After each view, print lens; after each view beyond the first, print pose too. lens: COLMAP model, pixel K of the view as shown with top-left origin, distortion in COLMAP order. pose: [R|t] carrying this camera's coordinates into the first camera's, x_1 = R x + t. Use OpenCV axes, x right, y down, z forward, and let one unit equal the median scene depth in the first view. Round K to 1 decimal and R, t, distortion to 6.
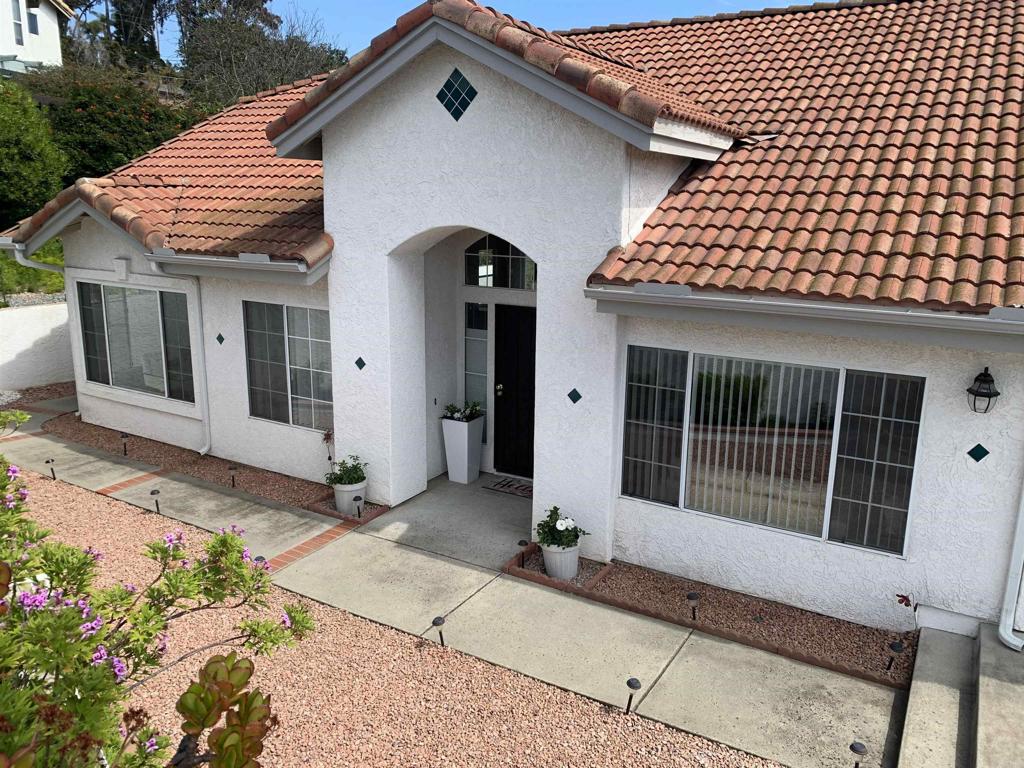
lens RADIAL K [[799.0, 0, 508.9], [0, 799.0, 379.1], [0, 0, 1]] dist [-0.013008, -0.003010]
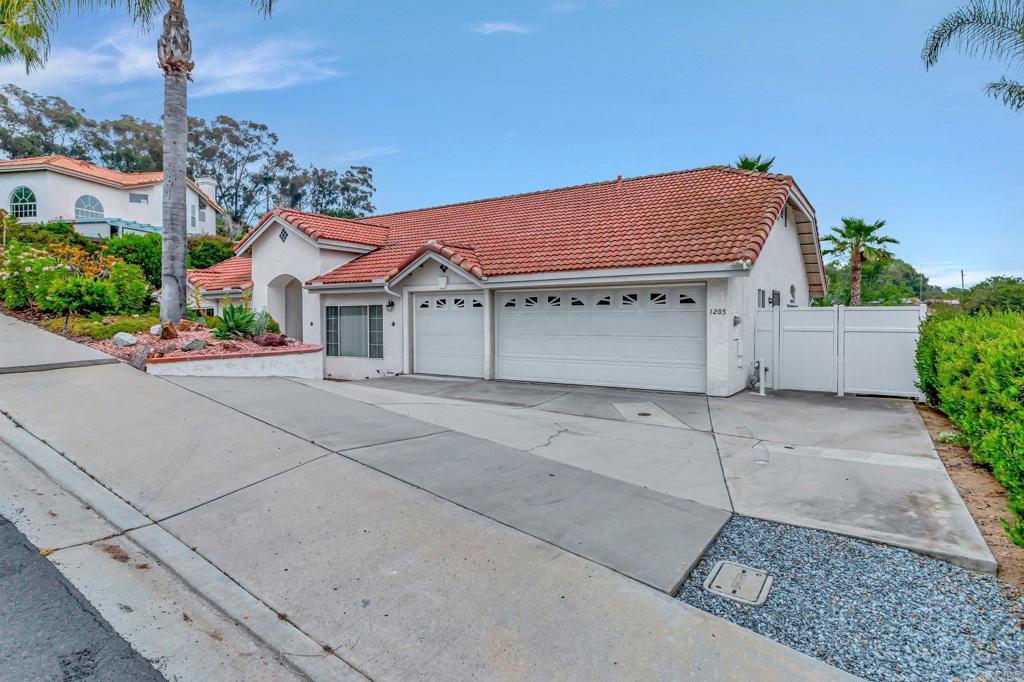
lens RADIAL K [[560.8, 0, 513.8], [0, 560.8, 338.2], [0, 0, 1]] dist [0.001271, 0.000036]
pose [[0.998695, -0.011433, -0.049772, 1.007324], [0.001493, 0.980735, -0.195338, 0.520608], [0.051047, 0.195009, 0.979472, -1.154049]]
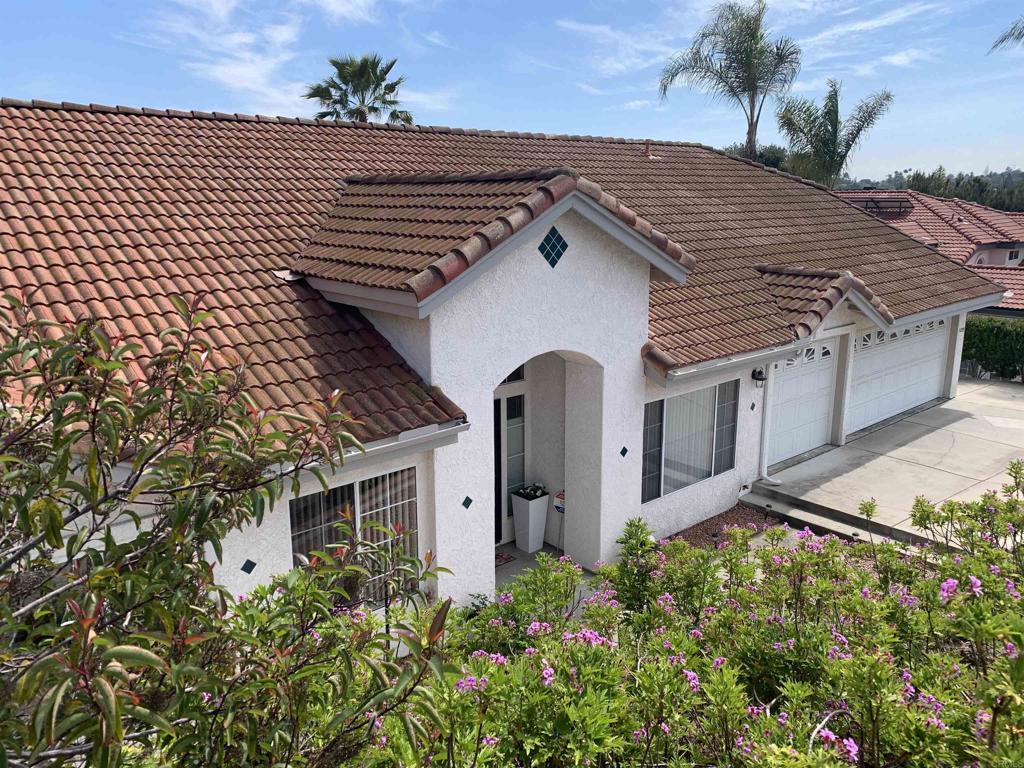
lens RADIAL K [[799.0, 0, 509.4], [0, 799.0, 385.3], [0, 0, 1]] dist [-0.013008, -0.003010]
pose [[0.306054, -0.235330, 0.922470, -1.265003], [0.226001, 0.959227, 0.169726, -0.380082], [-0.924800, 0.156534, 0.346761, 0.681730]]
